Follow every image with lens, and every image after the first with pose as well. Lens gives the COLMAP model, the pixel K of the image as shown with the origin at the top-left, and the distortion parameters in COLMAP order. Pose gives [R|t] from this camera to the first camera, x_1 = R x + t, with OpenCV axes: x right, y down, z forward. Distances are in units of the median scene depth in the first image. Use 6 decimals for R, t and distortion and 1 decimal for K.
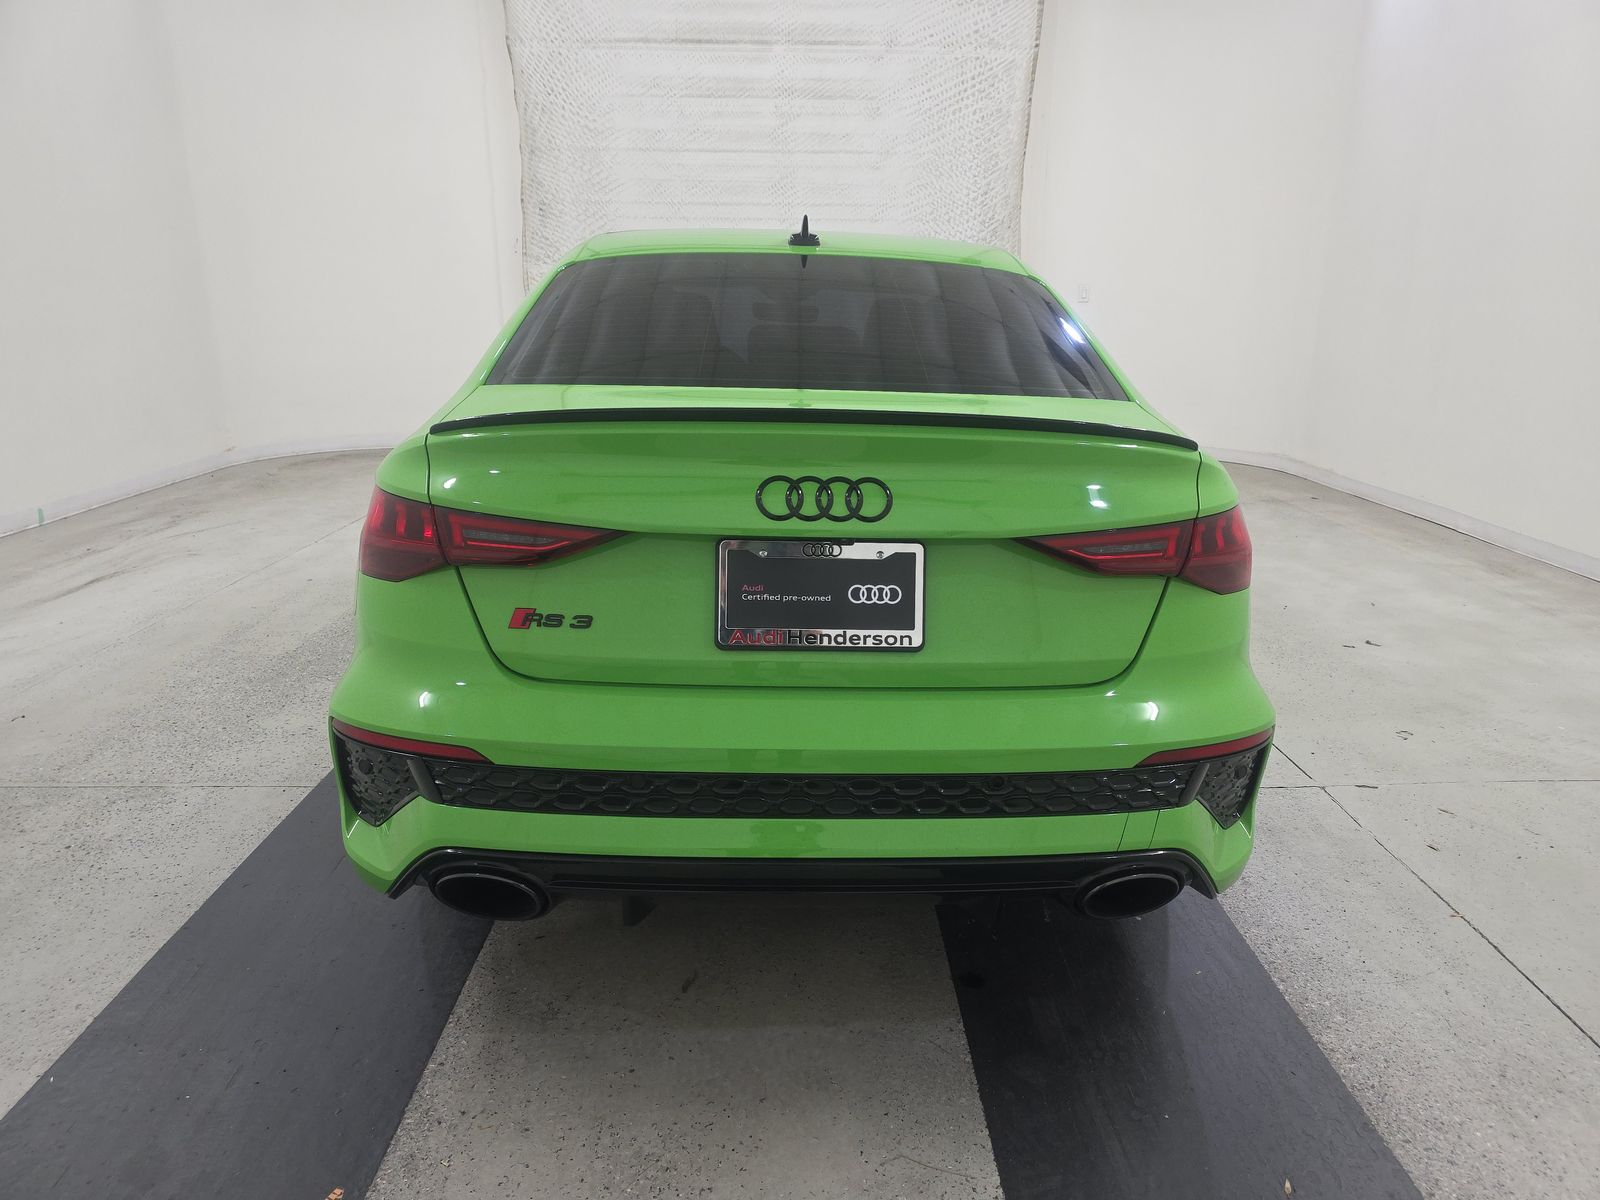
lens RADIAL K [[1045.2, 0, 800.0], [0, 1045.2, 600.0], [0, 0, 1]] dist [0.136532, -0.146576]
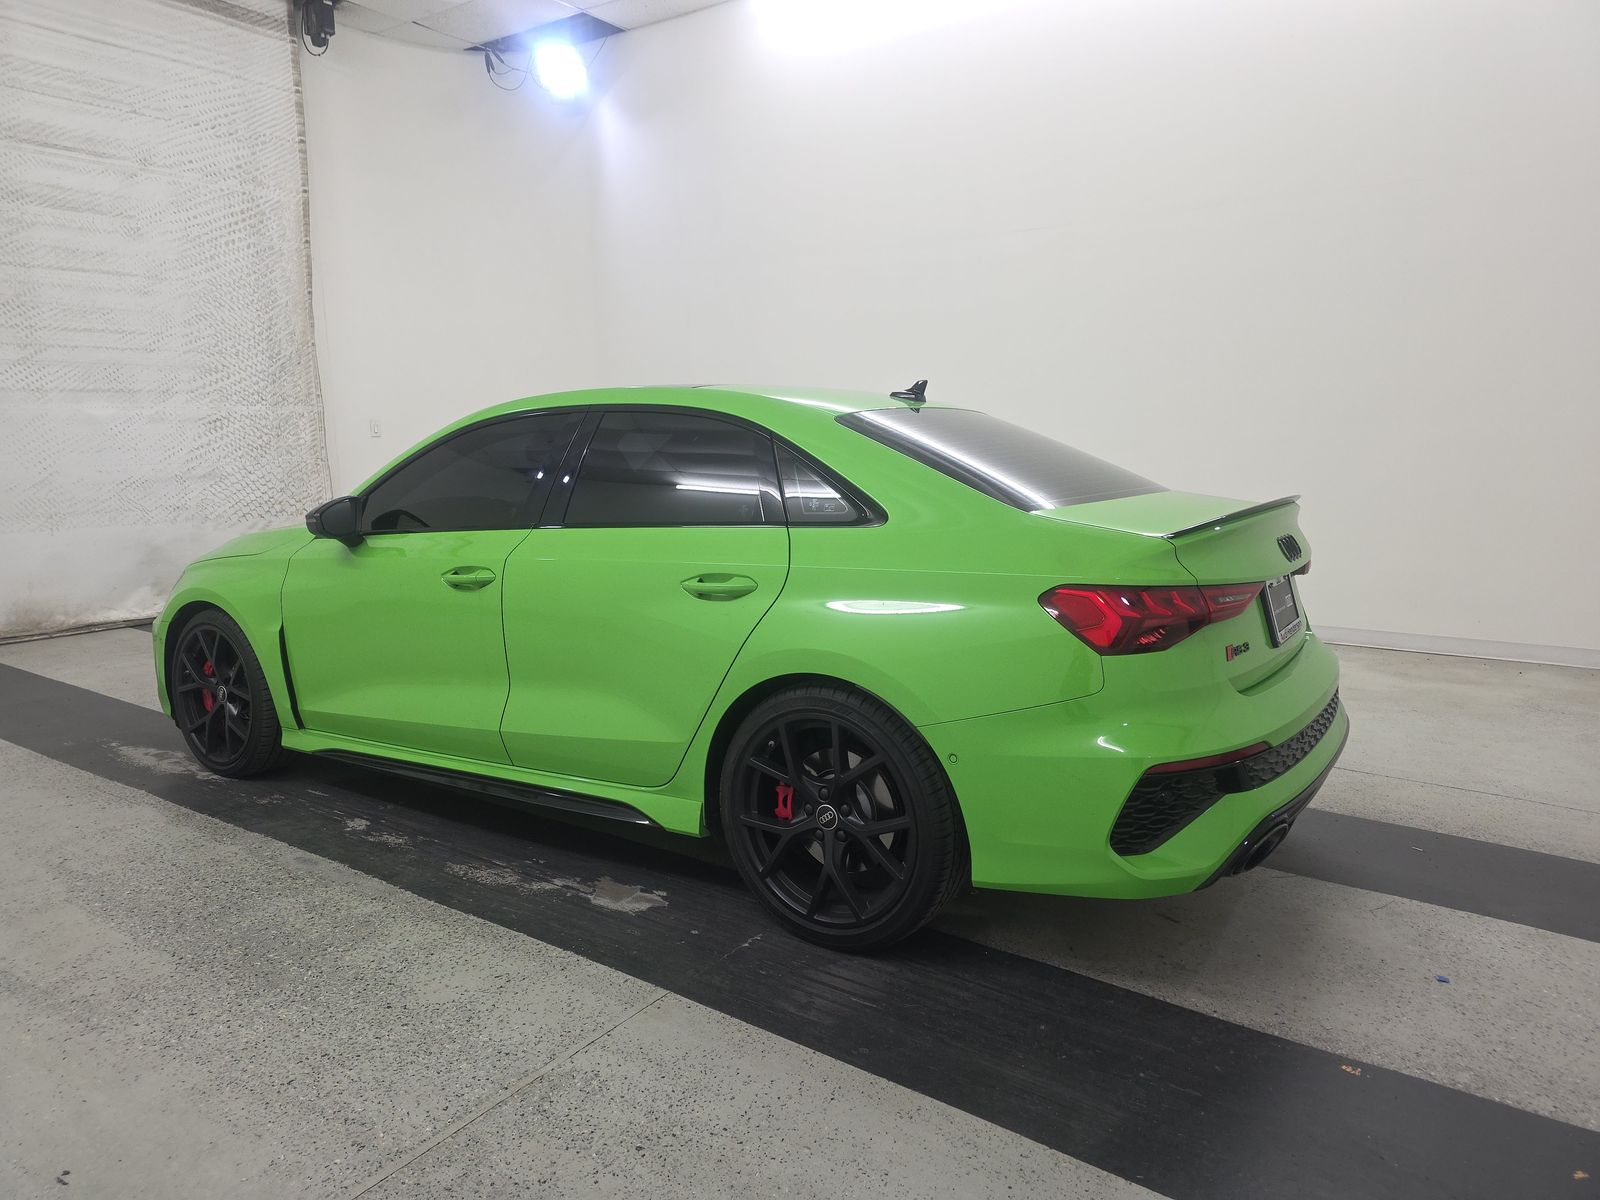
lens RADIAL K [[1104.9, 0, 767.6], [0, 1104.9, 603.9], [0, 0, 1]] dist [0.001324, -0.003562]
pose [[0.595963, -0.143550, 0.790077, -0.378364], [0.237607, 0.971357, -0.002742, -0.039846], [-0.767054, 0.189362, 0.613001, 0.115630]]
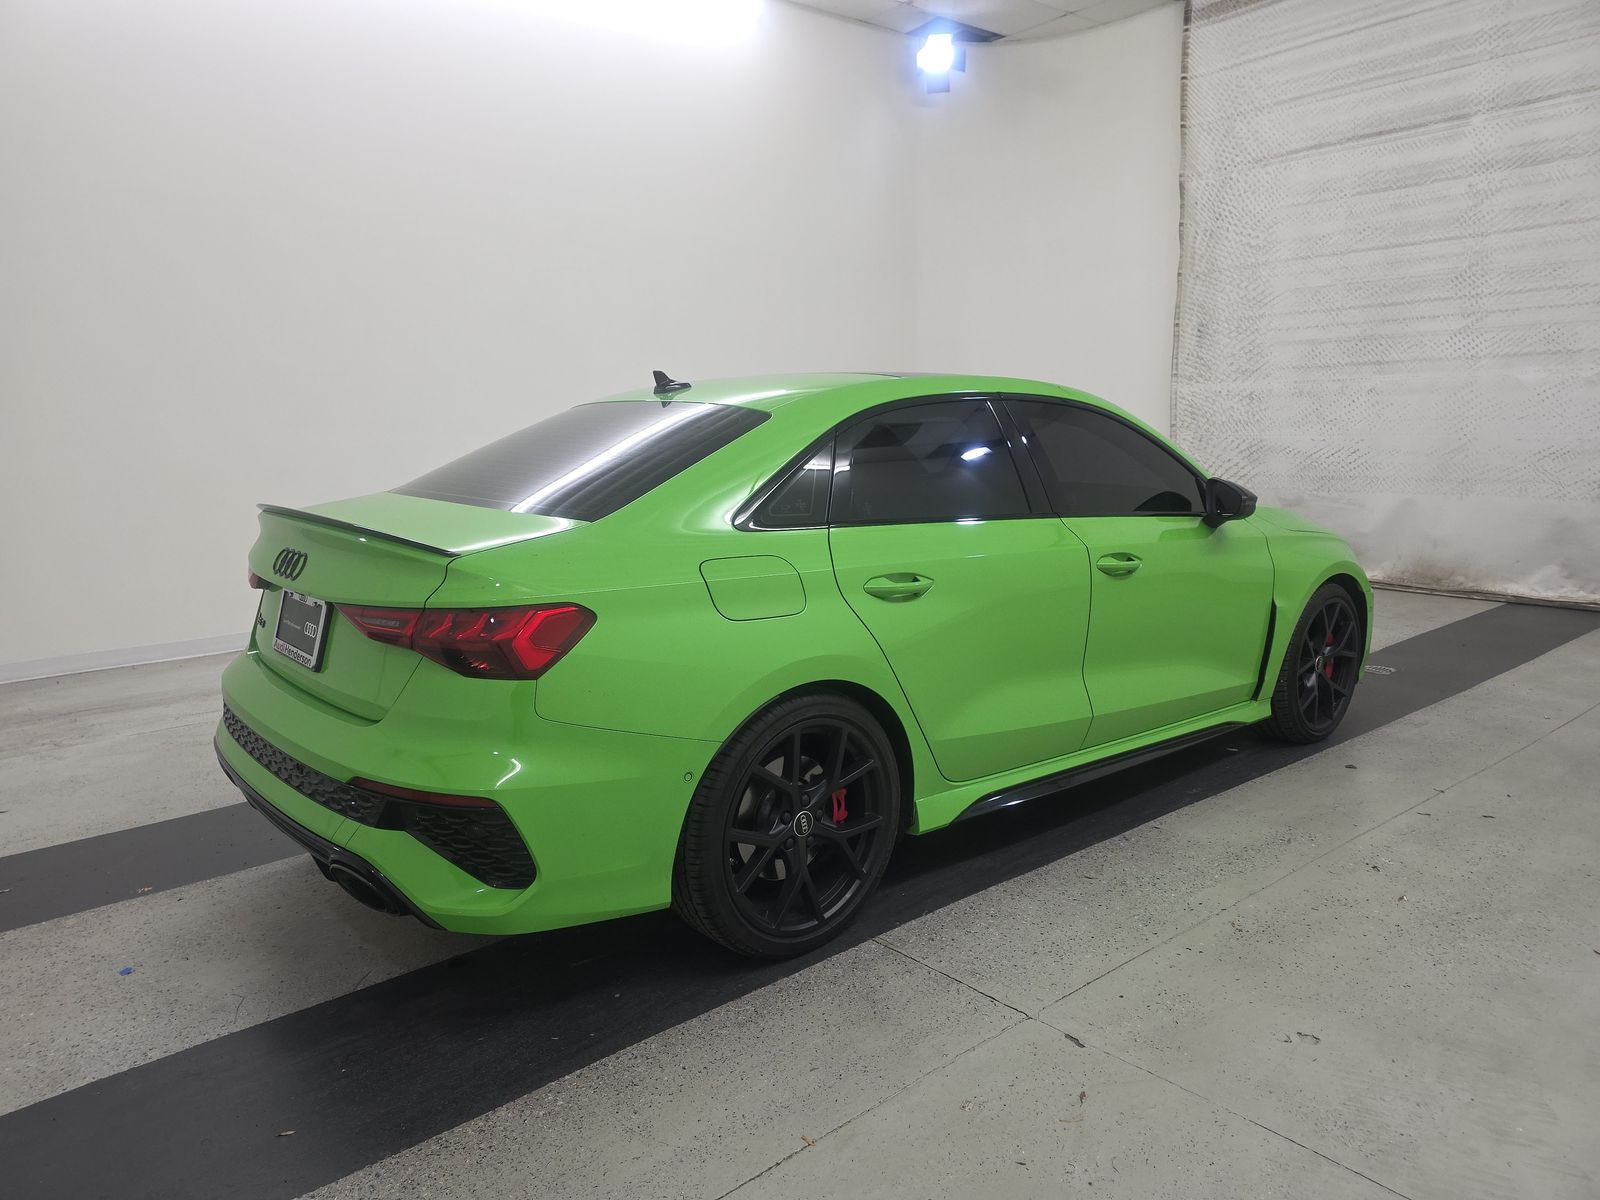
lens RADIAL K [[1073.3, 0, 803.3], [0, 1073.3, 631.0], [0, 0, 1]] dist [0.005472, 0.001461]
pose [[0.623235, 0.129280, -0.771275, 0.352453], [-0.186442, 0.982366, 0.014008, -0.034138], [0.759485, 0.135068, 0.636348, 0.116029]]
